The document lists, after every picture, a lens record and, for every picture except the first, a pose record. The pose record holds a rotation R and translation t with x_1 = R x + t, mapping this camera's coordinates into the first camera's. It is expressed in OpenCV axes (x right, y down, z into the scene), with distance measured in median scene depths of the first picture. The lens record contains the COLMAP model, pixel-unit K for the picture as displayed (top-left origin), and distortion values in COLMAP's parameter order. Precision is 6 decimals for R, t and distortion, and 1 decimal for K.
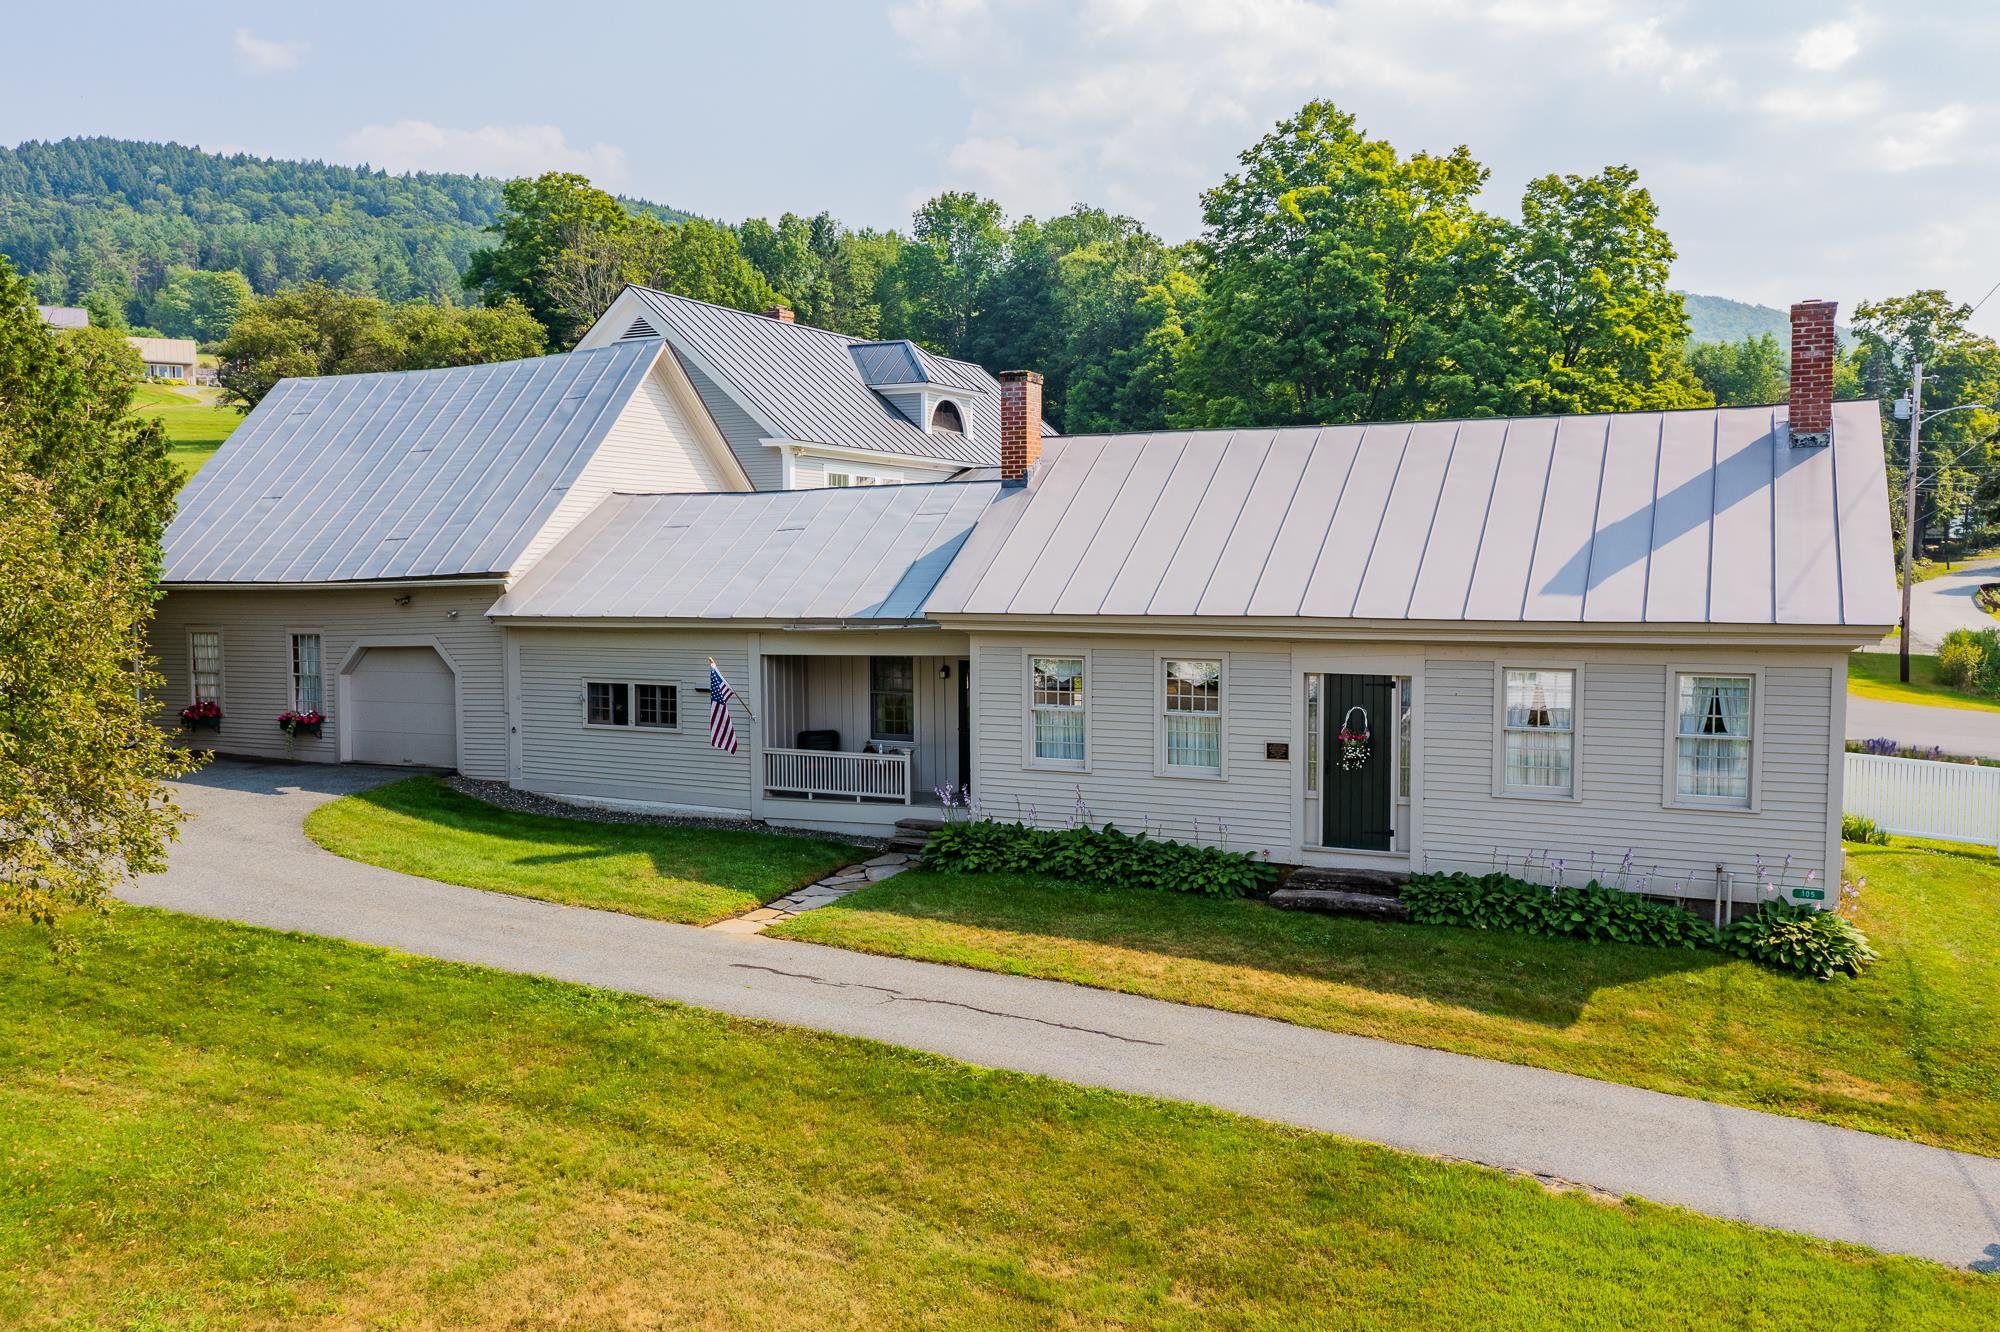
lens RADIAL K [[1611.0, 0, 1000.0], [0, 1611.0, 666.0], [0, 0, 1]] dist [-0.012450, 0.012389]
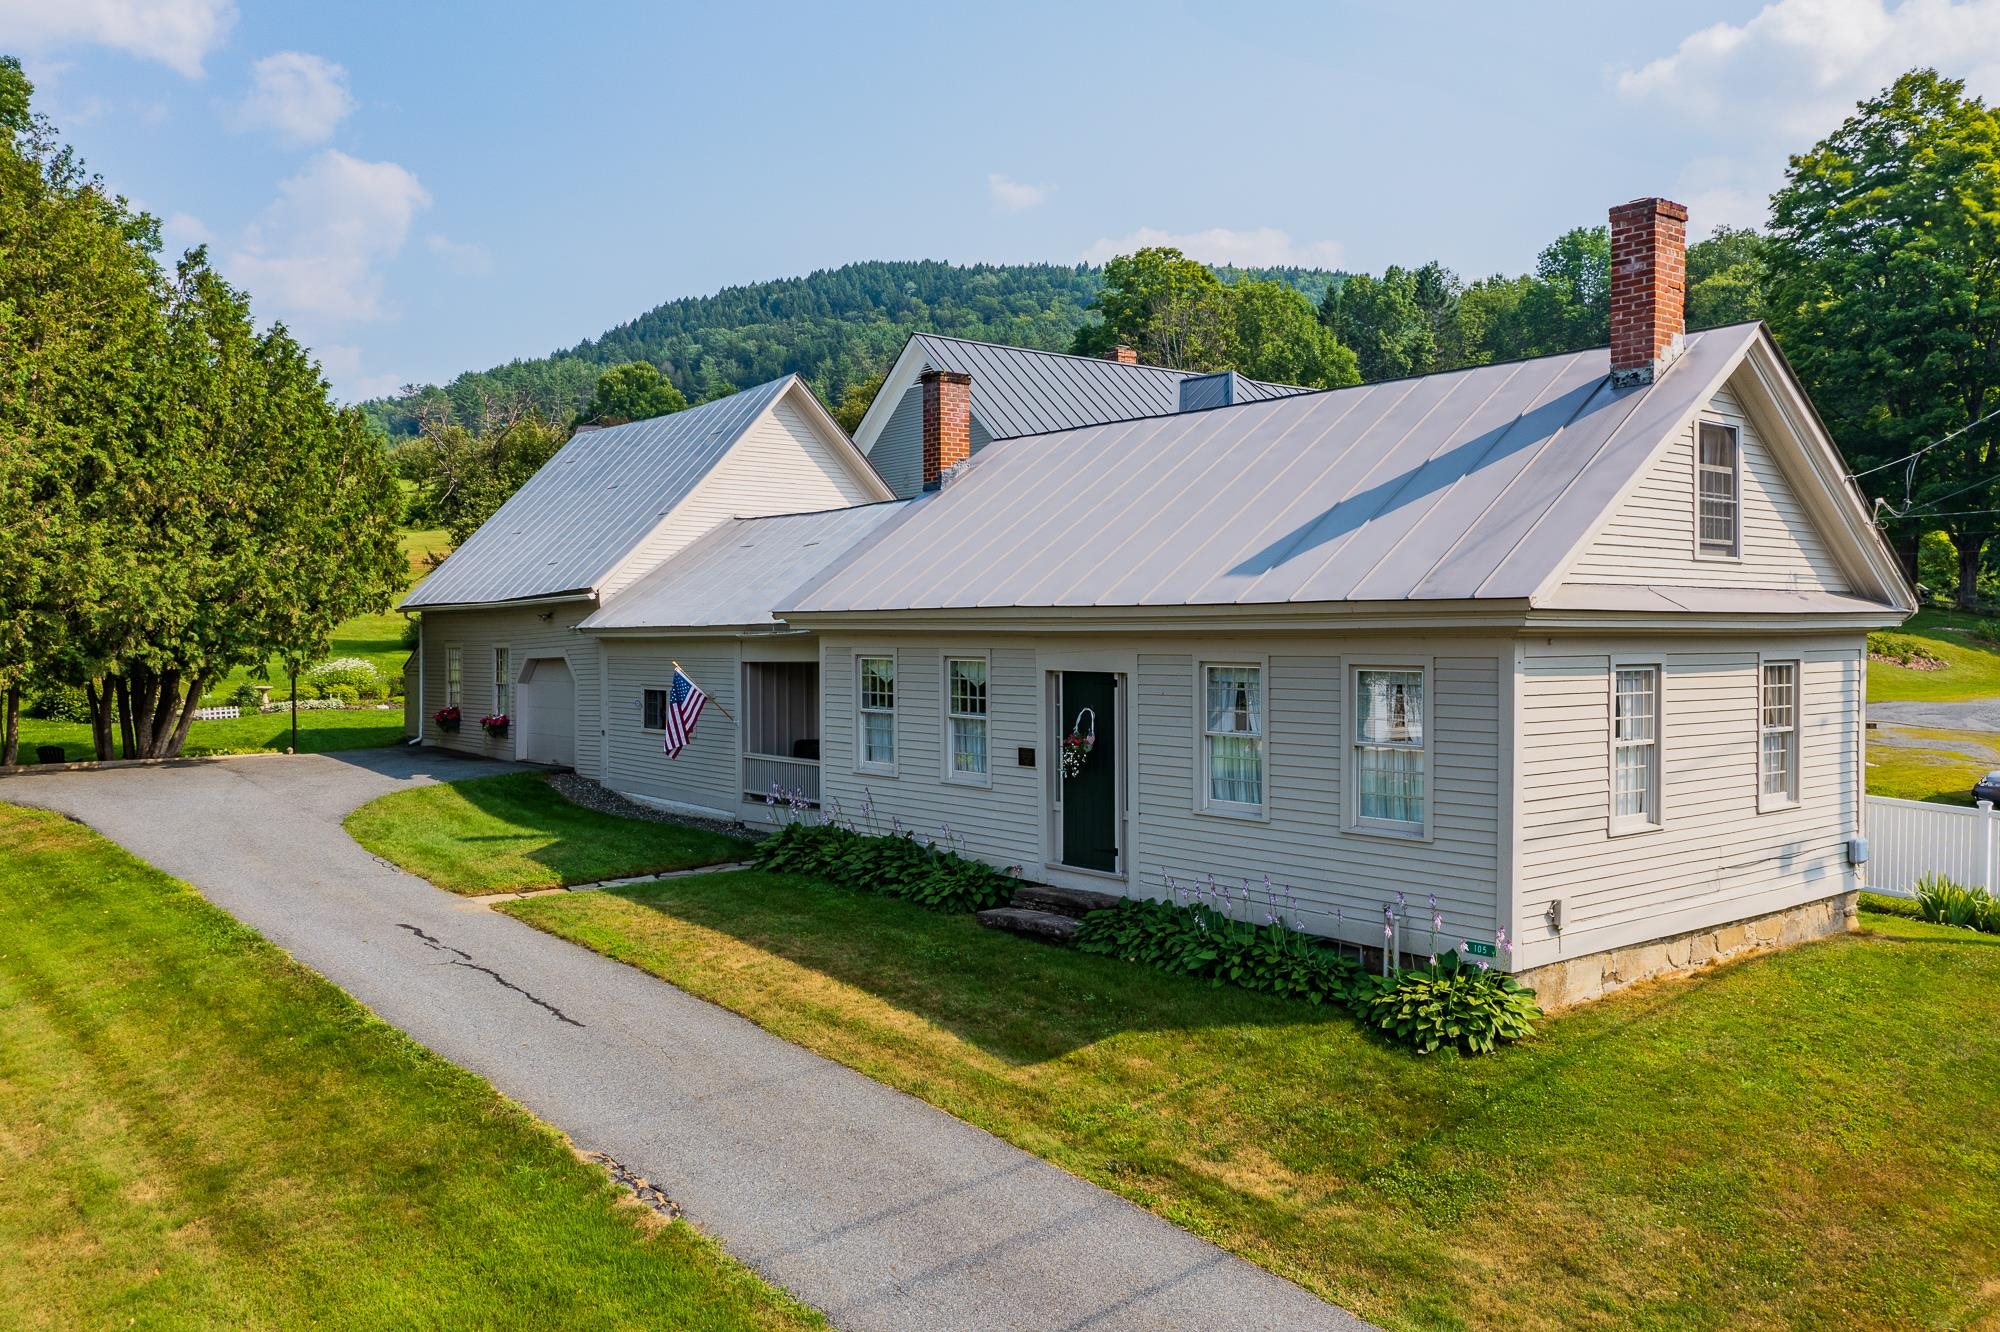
lens RADIAL K [[1611.0, 0, 1000.0], [0, 1611.0, 666.0], [0, 0, 1]] dist [-0.012450, 0.012389]
pose [[0.902437, 0.010387, -0.430696, 0.419963], [-0.029048, 0.998901, -0.036775, 0.027075], [0.429841, 0.045698, 0.901748, 0.128655]]
